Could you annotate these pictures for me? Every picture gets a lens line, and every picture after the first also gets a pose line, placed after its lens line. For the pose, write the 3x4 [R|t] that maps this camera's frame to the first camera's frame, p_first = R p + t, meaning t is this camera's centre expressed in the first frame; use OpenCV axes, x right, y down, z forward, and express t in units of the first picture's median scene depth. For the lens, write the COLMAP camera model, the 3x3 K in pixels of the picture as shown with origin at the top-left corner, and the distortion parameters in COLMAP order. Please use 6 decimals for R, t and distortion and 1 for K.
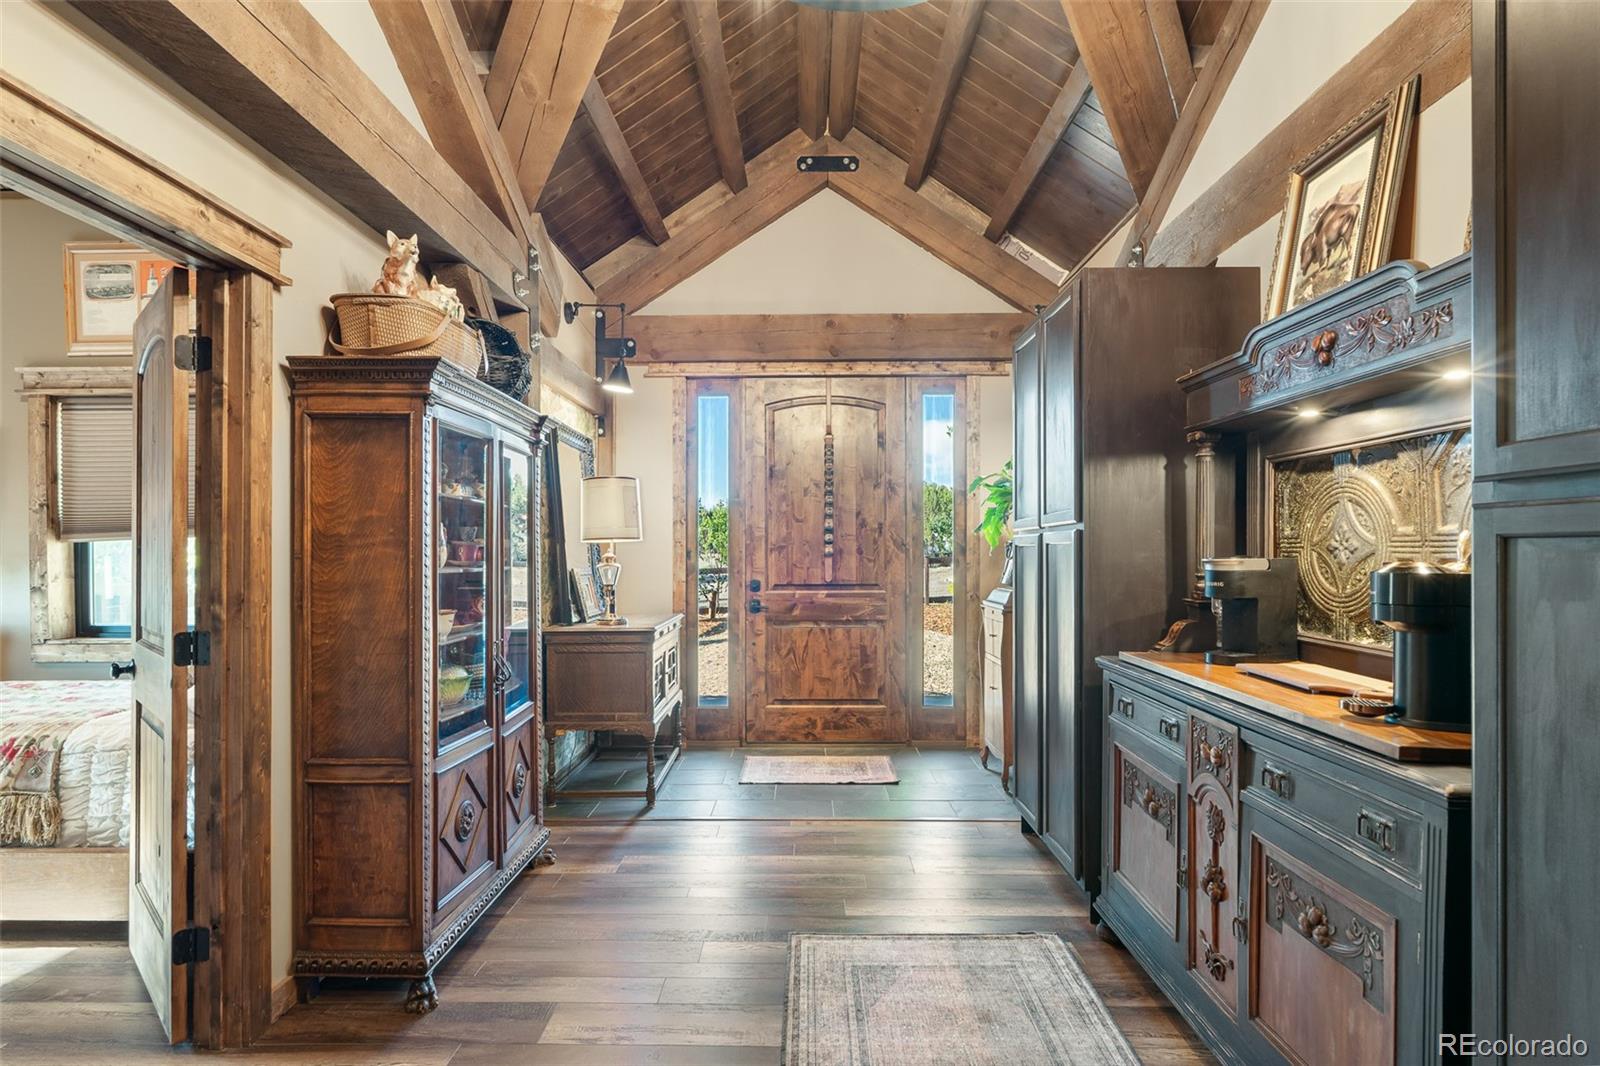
lens RADIAL K [[808.6, 0, 793.8], [0, 808.6, 544.5], [0, 0, 1]] dist [-0.004230, -0.001157]
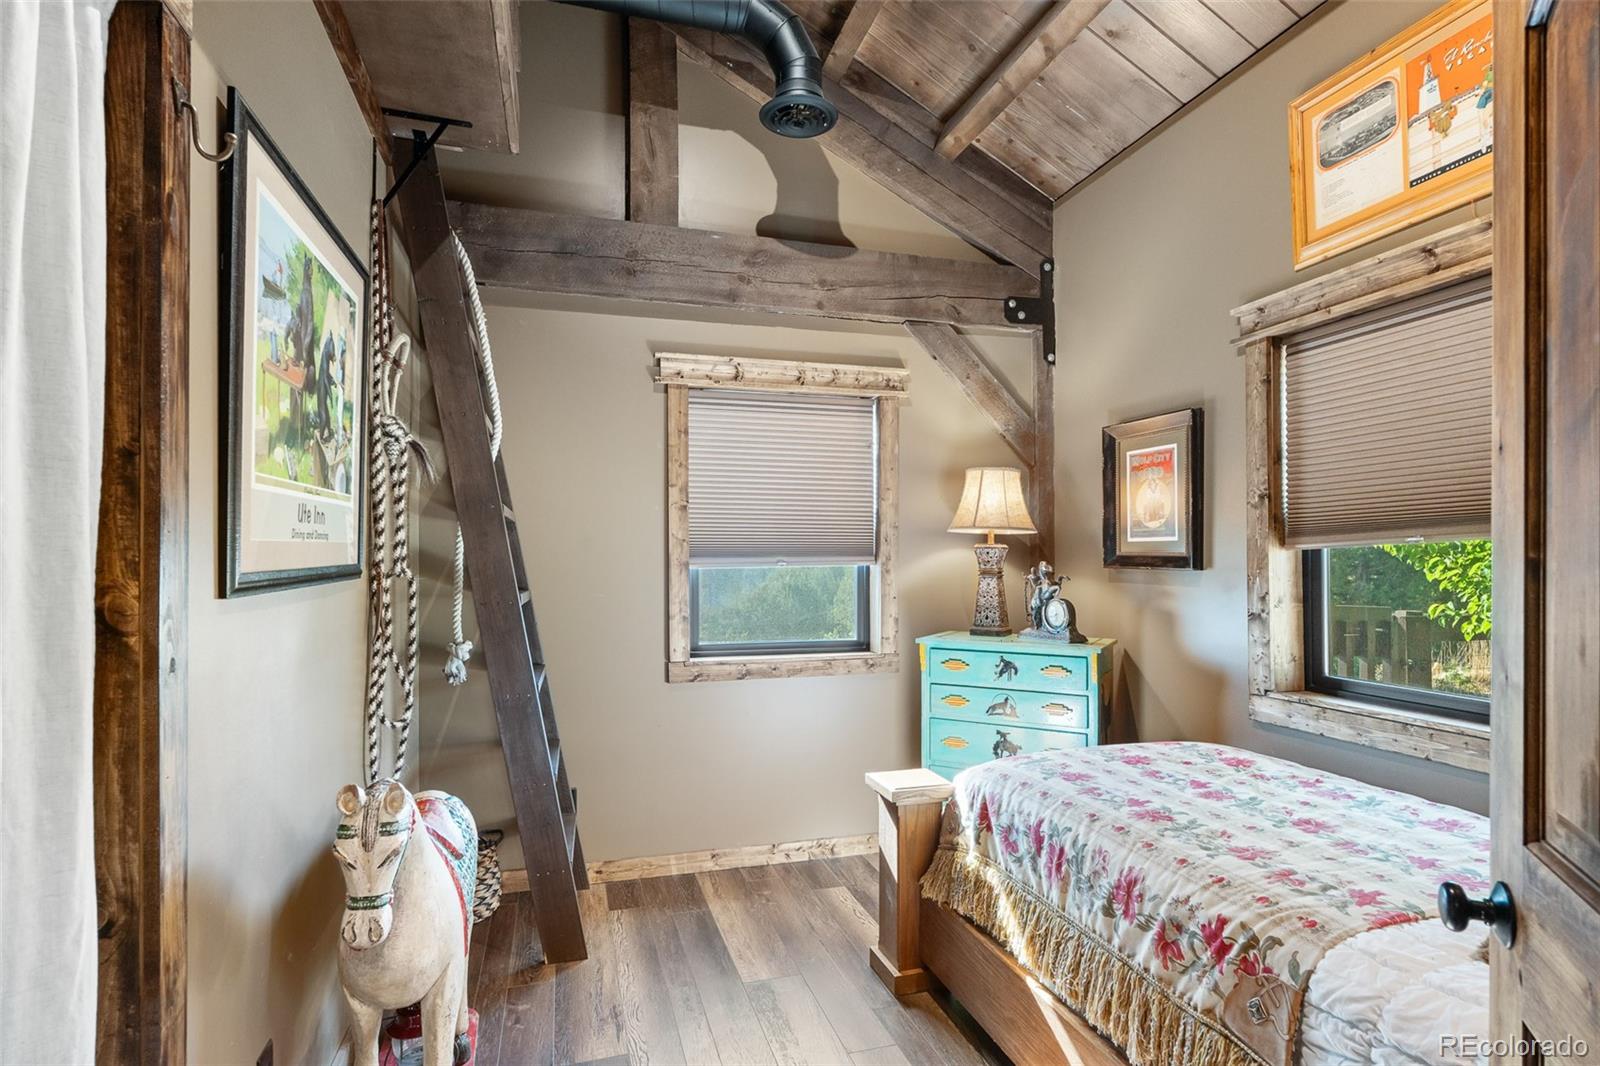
lens RADIAL K [[808.6, 0, 795.5], [0, 808.6, 547.3], [0, 0, 1]] dist [-0.004230, -0.001157]
pose [[0.299023, -0.004572, -0.954235, -0.389224], [-0.004926, 0.999968, -0.006335, 0.001901], [0.954233, 0.006594, 0.298991, 0.406597]]
